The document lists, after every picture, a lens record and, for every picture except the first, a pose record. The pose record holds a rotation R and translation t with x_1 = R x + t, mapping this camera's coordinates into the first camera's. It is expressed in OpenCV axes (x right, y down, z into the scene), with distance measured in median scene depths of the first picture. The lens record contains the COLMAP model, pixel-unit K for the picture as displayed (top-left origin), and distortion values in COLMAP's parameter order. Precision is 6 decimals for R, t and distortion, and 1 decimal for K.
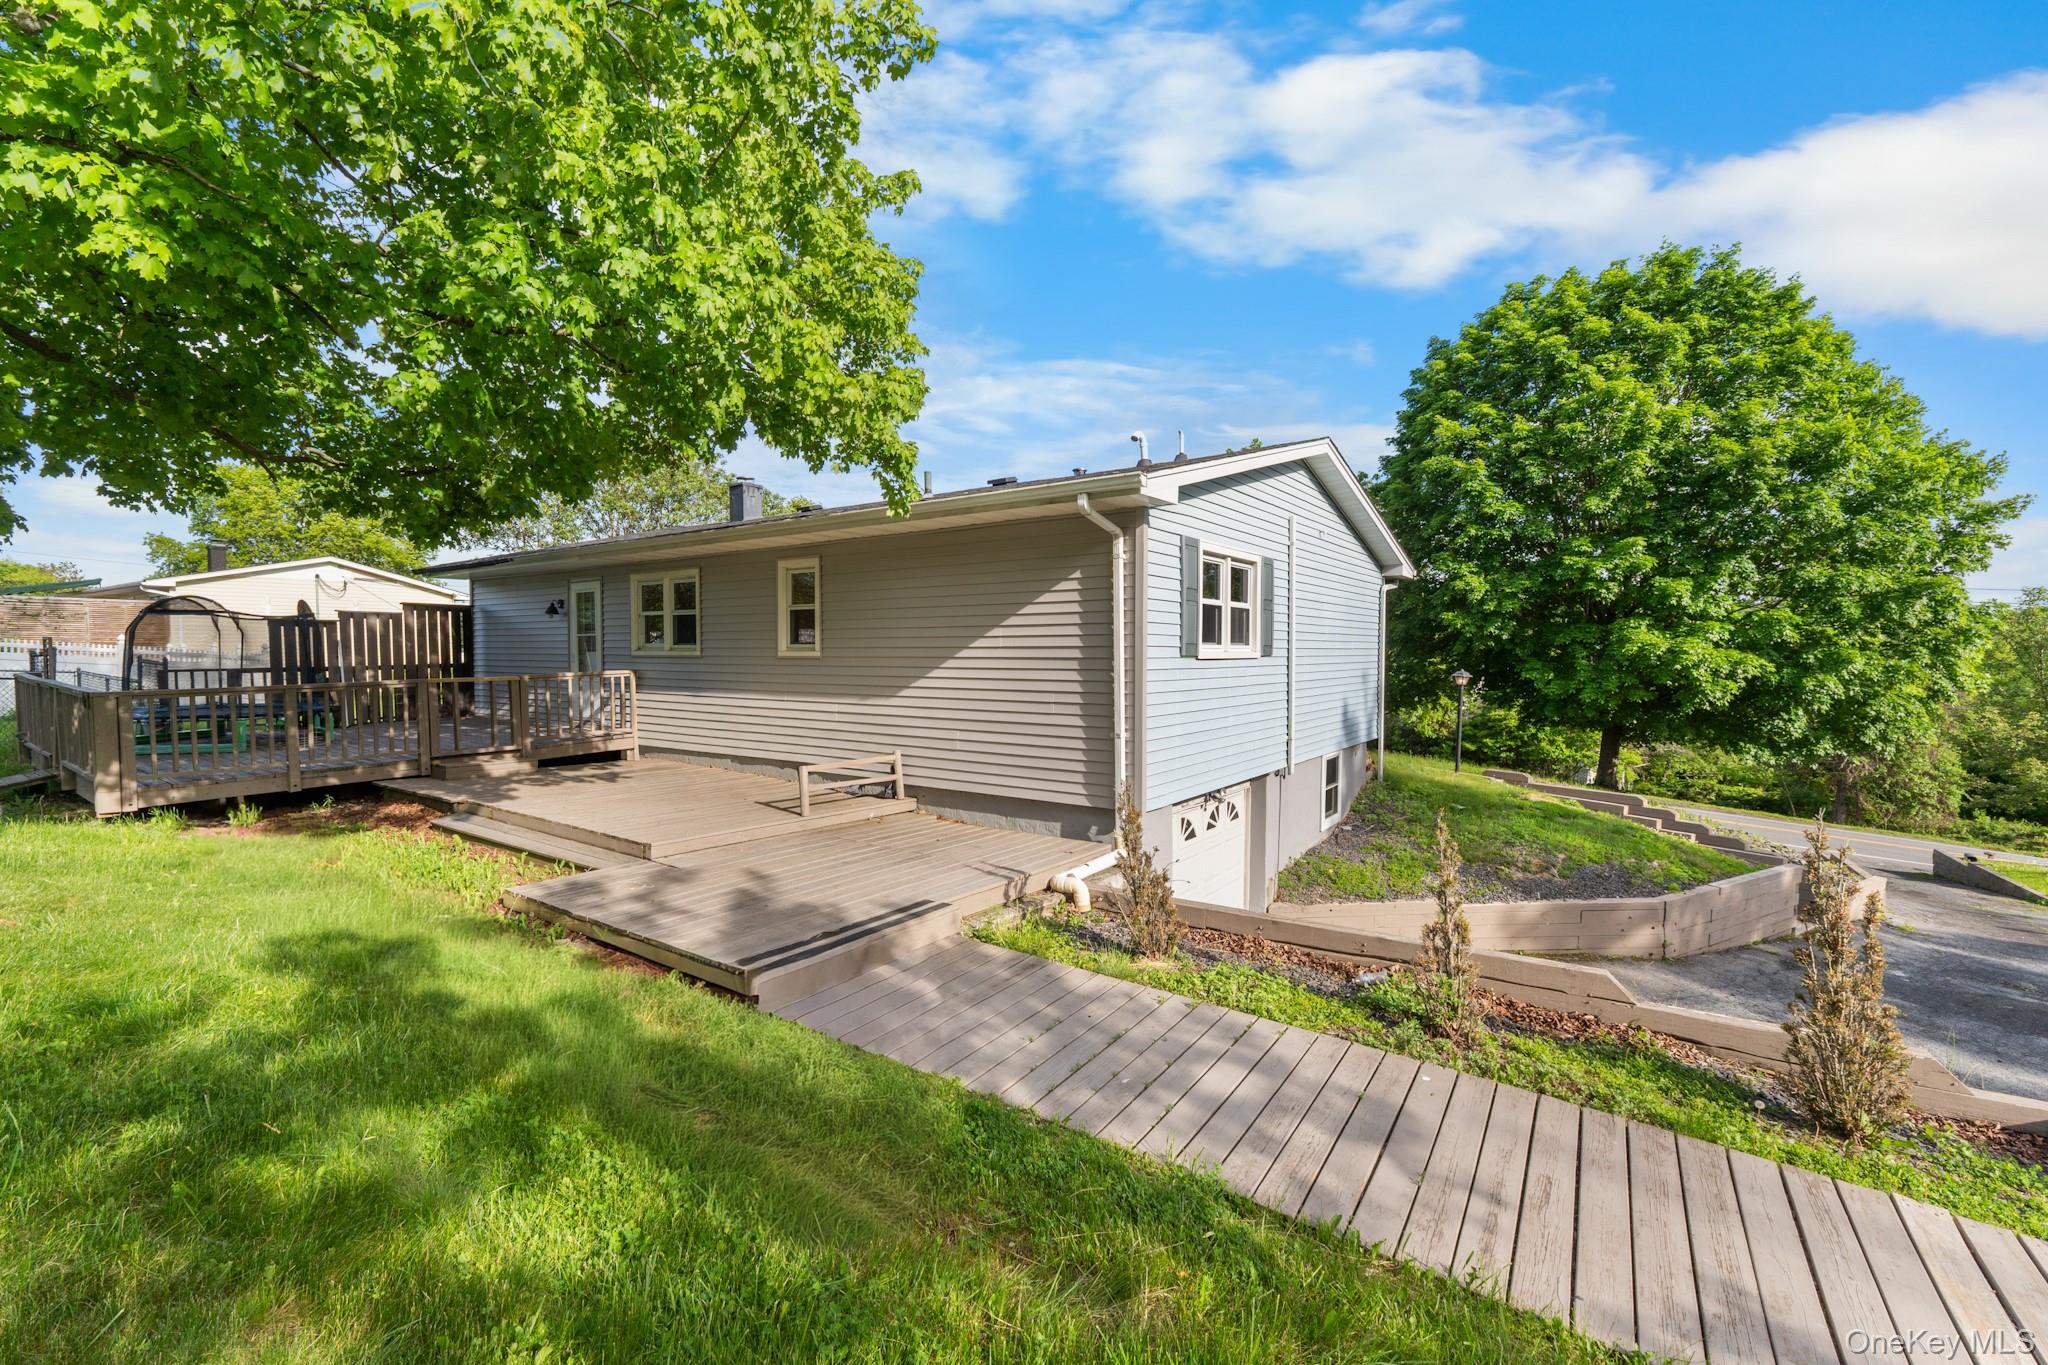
lens RADIAL K [[857.4, 0, 1025.6], [0, 857.4, 676.3], [0, 0, 1]] dist [0.018068, 0.000372]
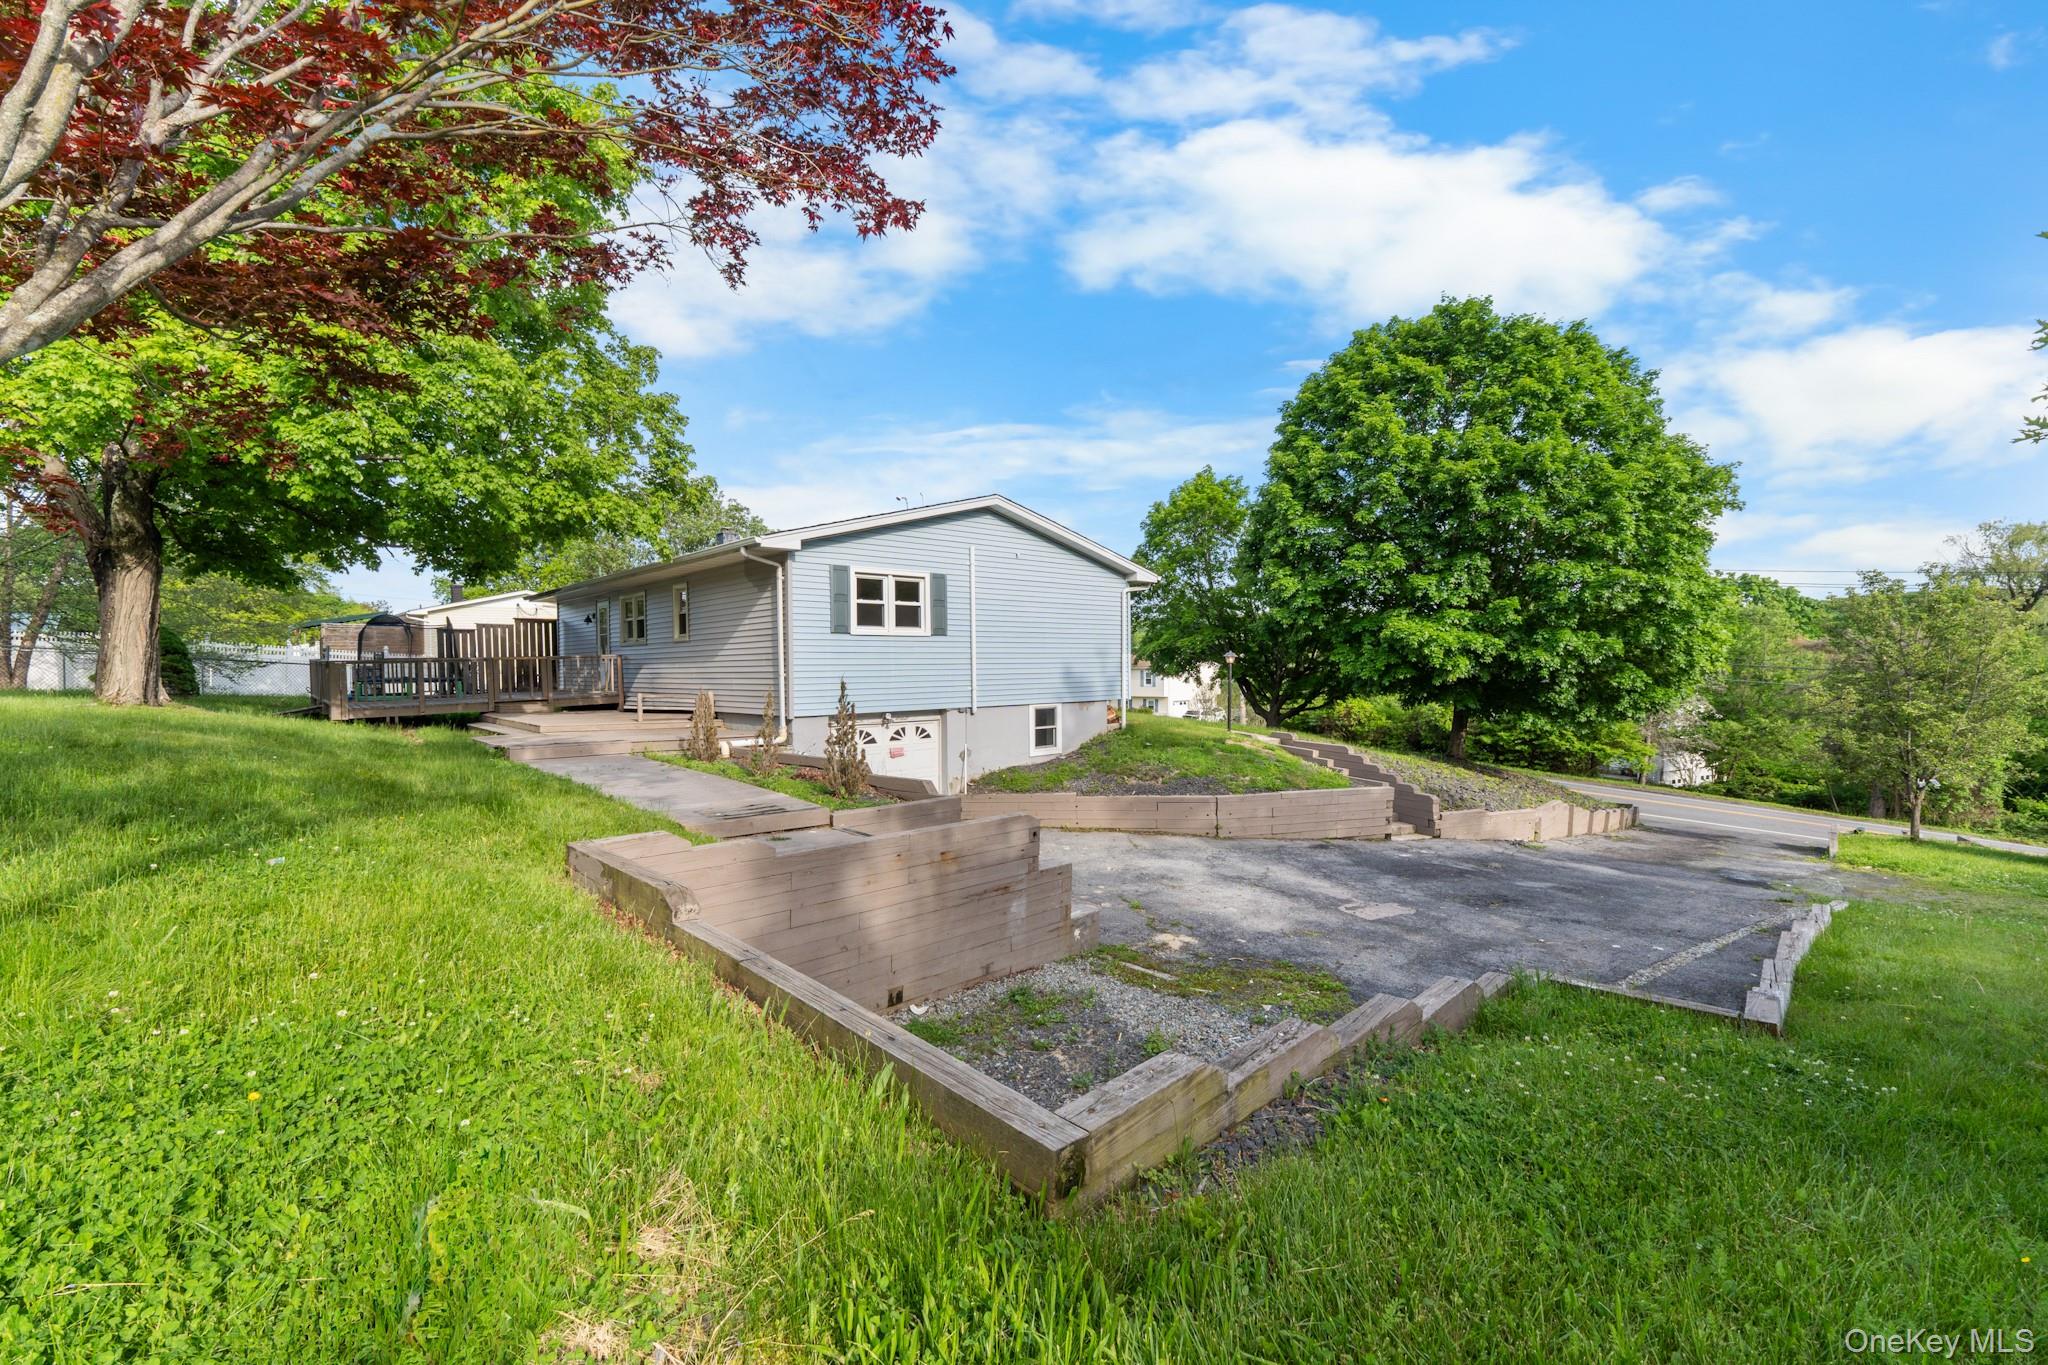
lens RADIAL K [[857.4, 0, 1022.2], [0, 857.4, 676.0], [0, 0, 1]] dist [0.018068, 0.000372]
pose [[0.978730, -0.009934, -0.204910, 0.530139], [0.006379, 0.999818, -0.018002, 0.057492], [0.205052, 0.016312, 0.978615, -0.371125]]
